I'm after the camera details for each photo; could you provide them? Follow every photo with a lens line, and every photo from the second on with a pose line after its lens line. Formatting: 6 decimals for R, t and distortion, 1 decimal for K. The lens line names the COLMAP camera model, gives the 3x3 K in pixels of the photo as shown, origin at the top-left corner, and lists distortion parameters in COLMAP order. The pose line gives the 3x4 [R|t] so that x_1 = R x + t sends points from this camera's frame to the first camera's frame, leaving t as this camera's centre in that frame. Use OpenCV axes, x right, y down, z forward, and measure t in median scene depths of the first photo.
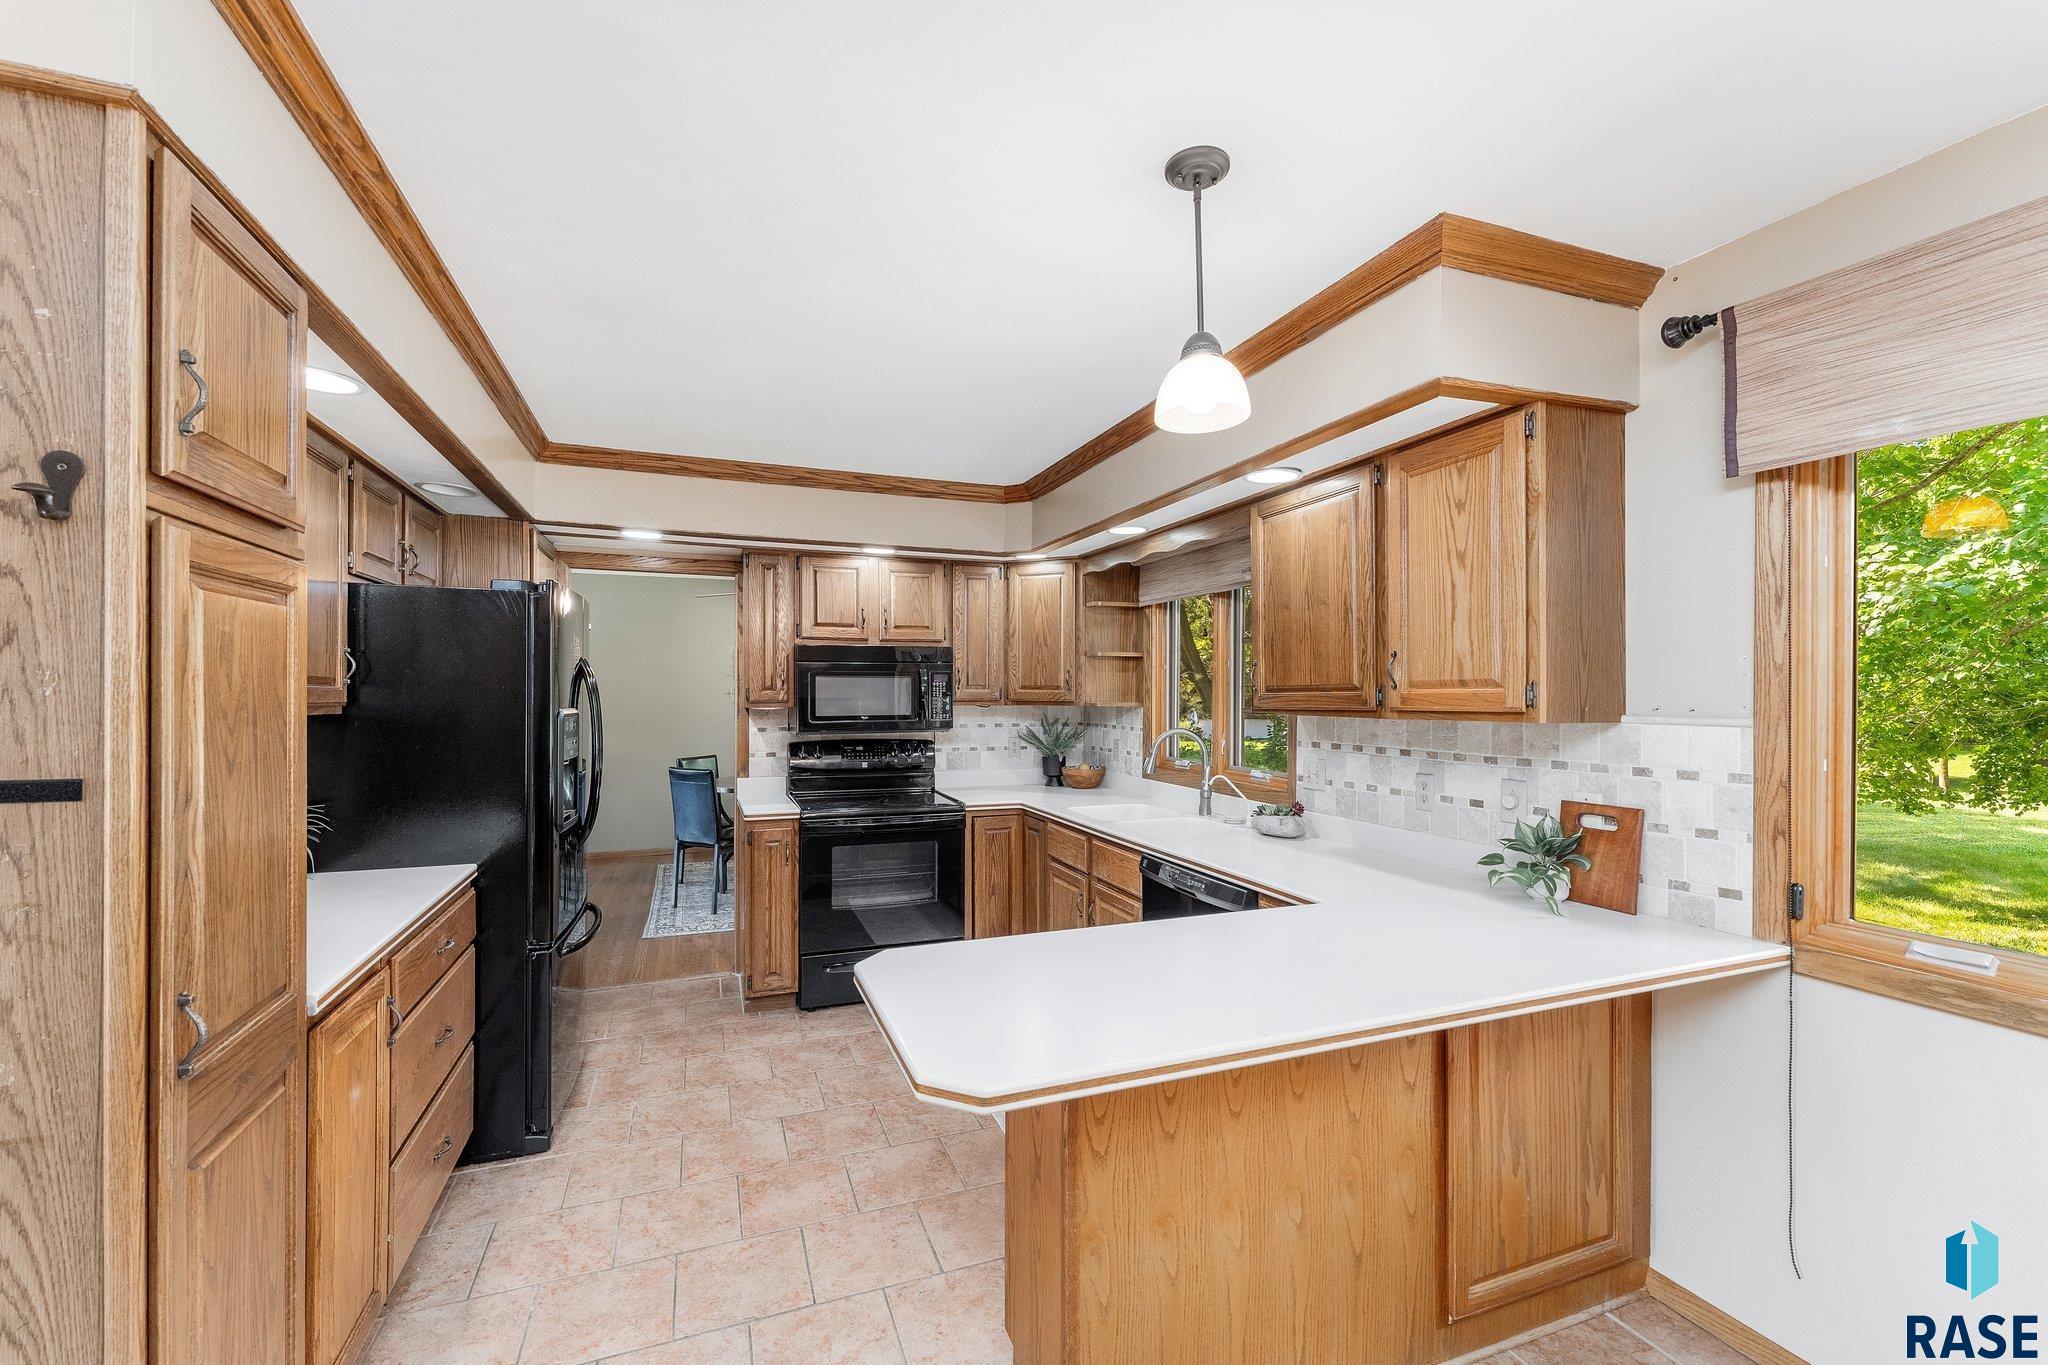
lens RADIAL K [[823.5, 0, 1013.6], [0, 823.5, 693.8], [0, 0, 1]] dist [0.010295, -0.000878]
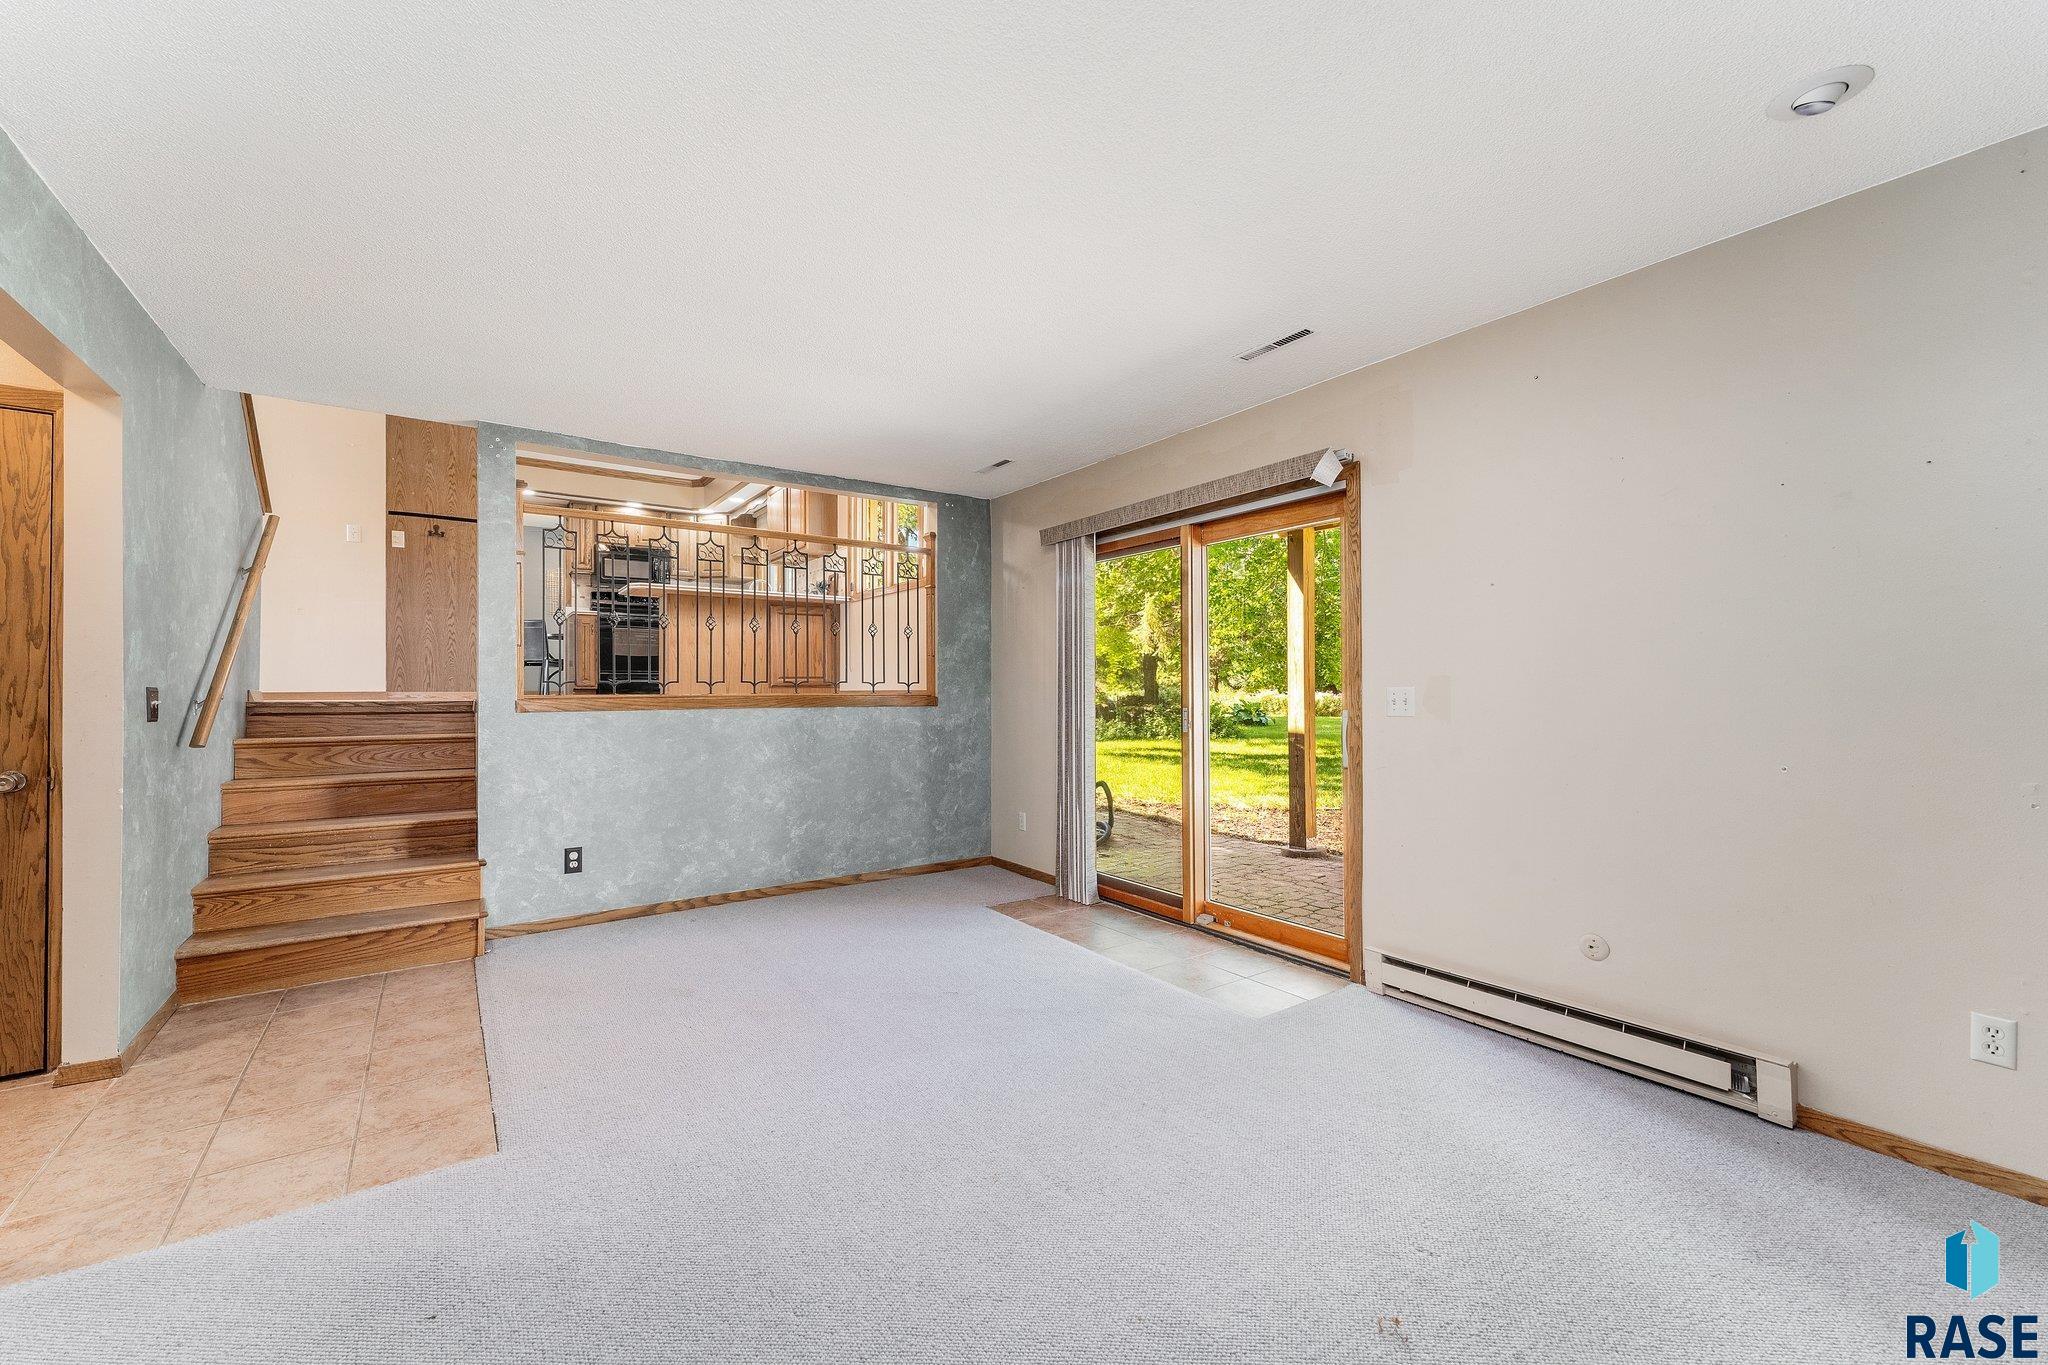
lens RADIAL K [[823.5, 0, 1018.5], [0, 823.5, 682.9], [0, 0, 1]] dist [0.010295, -0.000878]
pose [[0.971766, -0.002148, 0.235935, 0.332860], [0.004384, 0.999950, -0.008954, 0.349108], [-0.235904, 0.009735, 0.971728, -1.485705]]
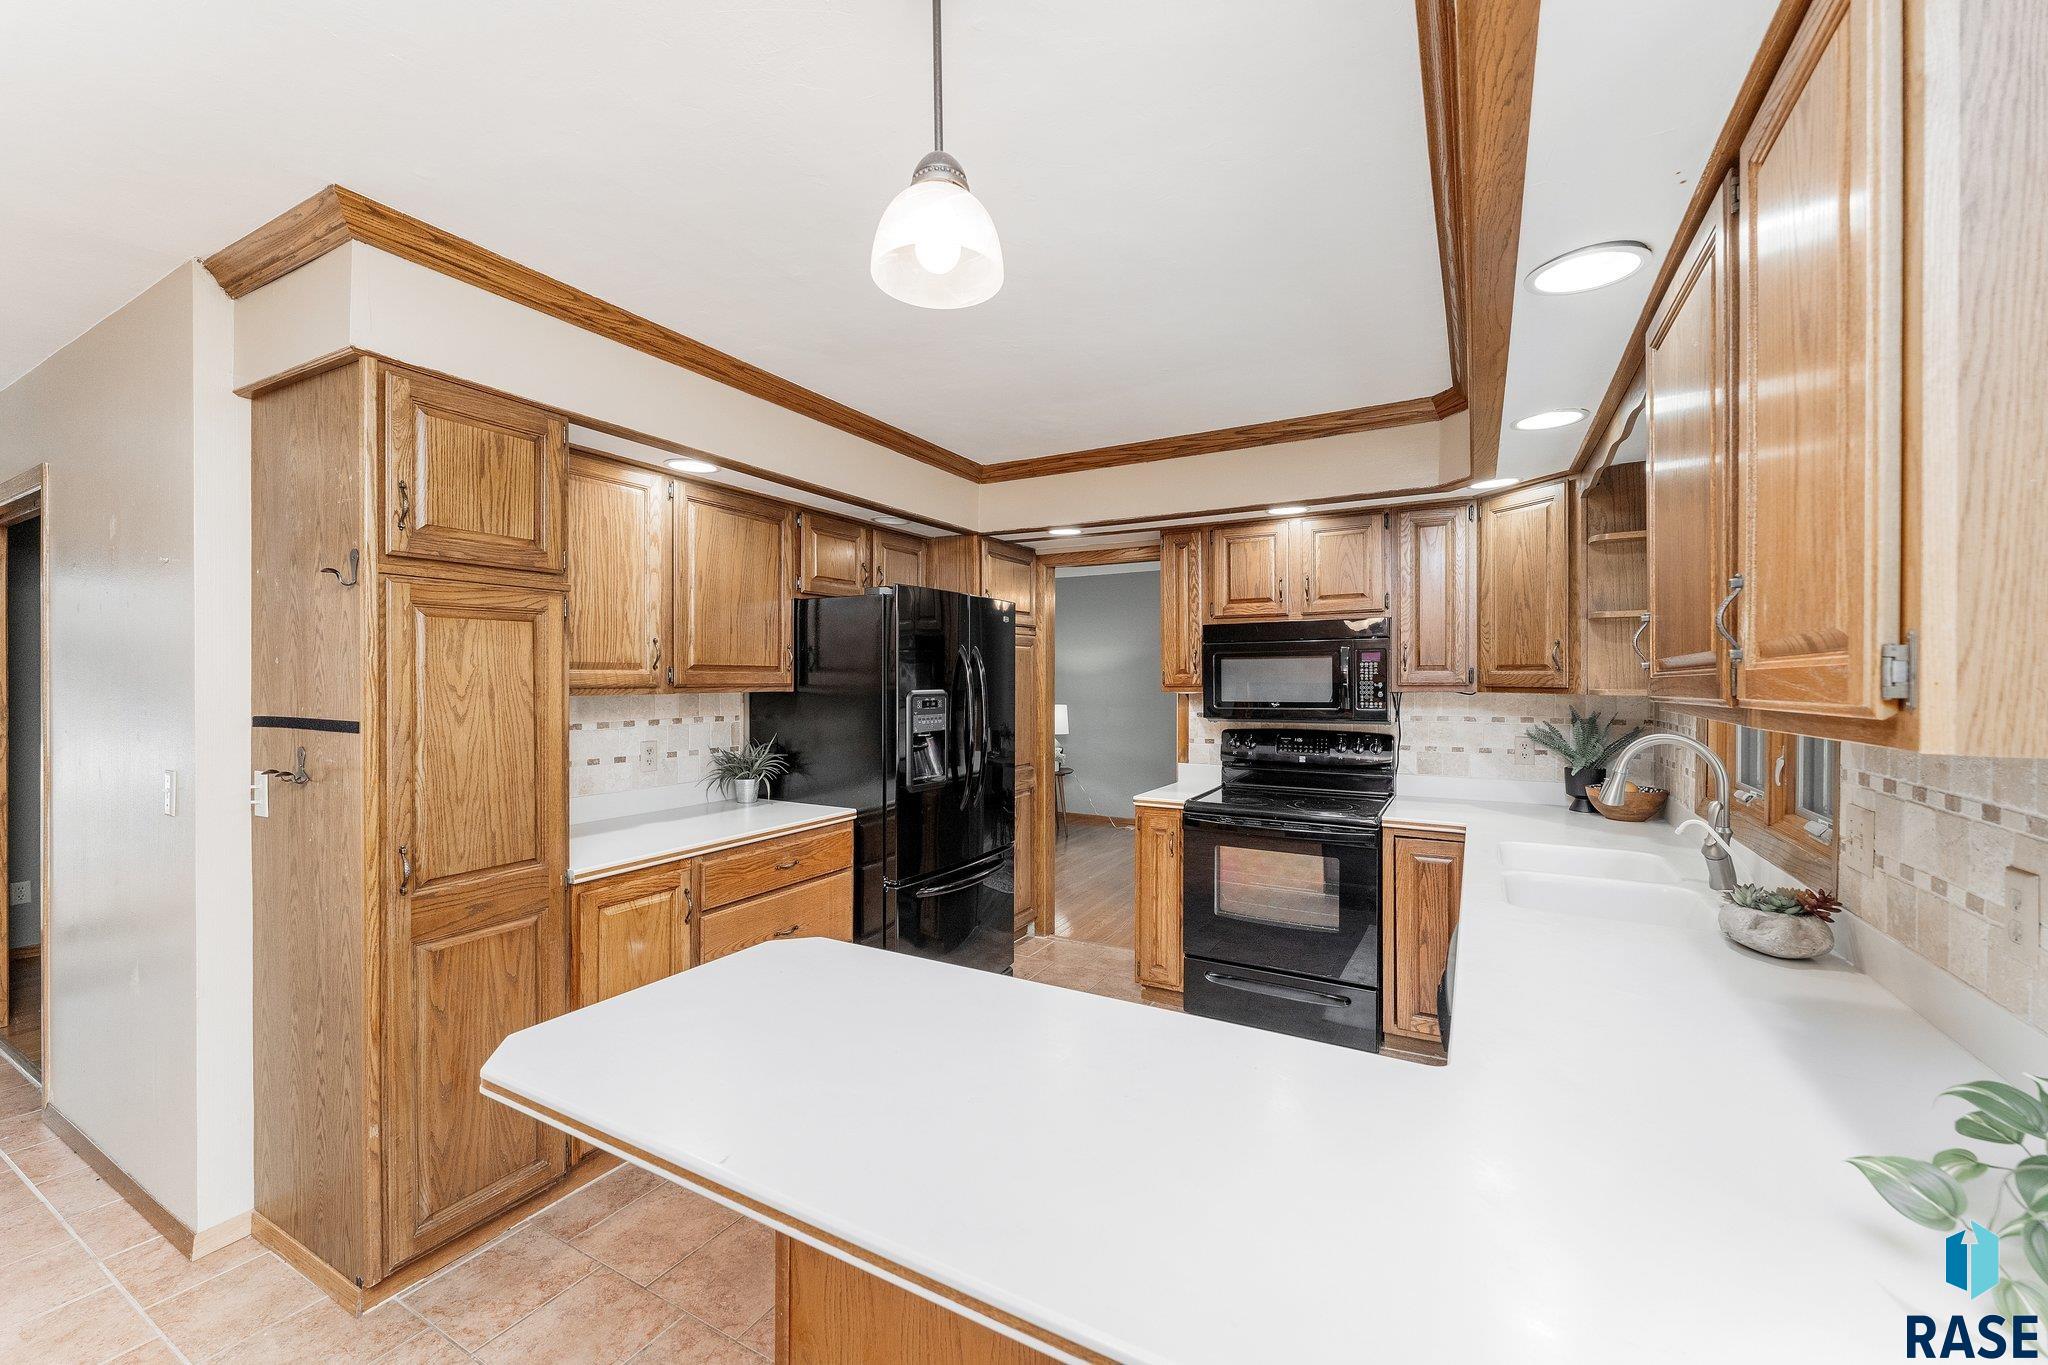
lens RADIAL K [[823.5, 0, 1024.2], [0, 823.5, 682.7], [0, 0, 1]] dist [0.010295, -0.000878]
pose [[0.643891, 0.002062, -0.765115, 0.319807], [0.001183, 0.999992, 0.003691, 0.002493], [0.765116, -0.003282, 0.643884, 0.237929]]
